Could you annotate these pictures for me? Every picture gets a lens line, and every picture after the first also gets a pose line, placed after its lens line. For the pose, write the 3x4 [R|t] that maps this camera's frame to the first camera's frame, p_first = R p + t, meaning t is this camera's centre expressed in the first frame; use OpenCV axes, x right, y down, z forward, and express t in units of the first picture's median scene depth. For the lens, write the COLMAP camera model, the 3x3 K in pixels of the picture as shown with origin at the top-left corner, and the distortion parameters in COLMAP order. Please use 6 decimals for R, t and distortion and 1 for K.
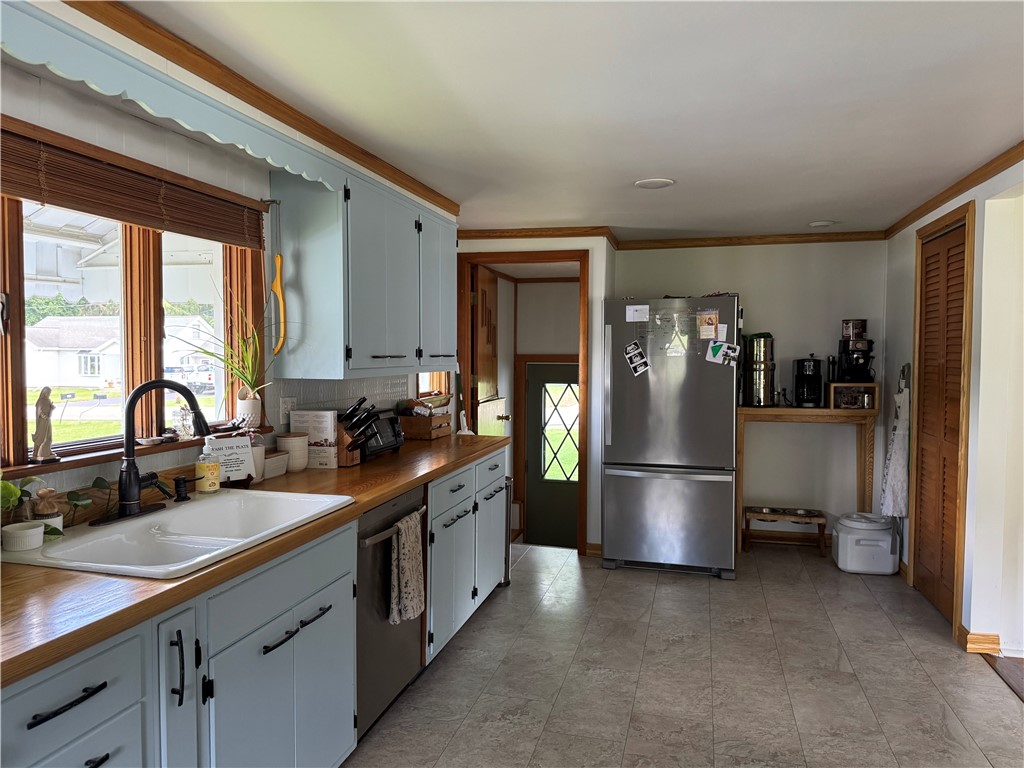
lens RADIAL K [[727.9, 0, 512.0], [0, 727.9, 384.0], [0, 0, 1]] dist [0.090267, -0.118291]
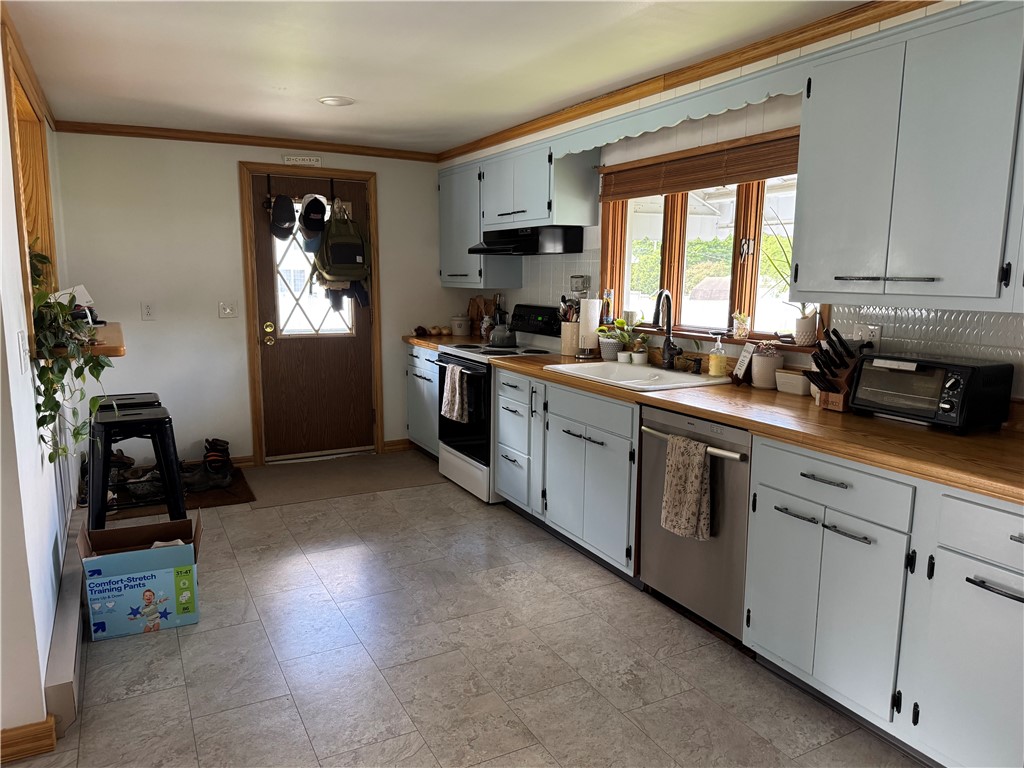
lens RADIAL K [[727.9, 0, 512.0], [0, 727.9, 384.0], [0, 0, 1]] dist [0.090267, -0.118291]
pose [[-0.734713, 0.091324, -0.672202, 0.743138], [-0.045676, 0.981989, 0.183334, -0.066569], [0.676838, 0.165402, -0.717309, 1.639874]]
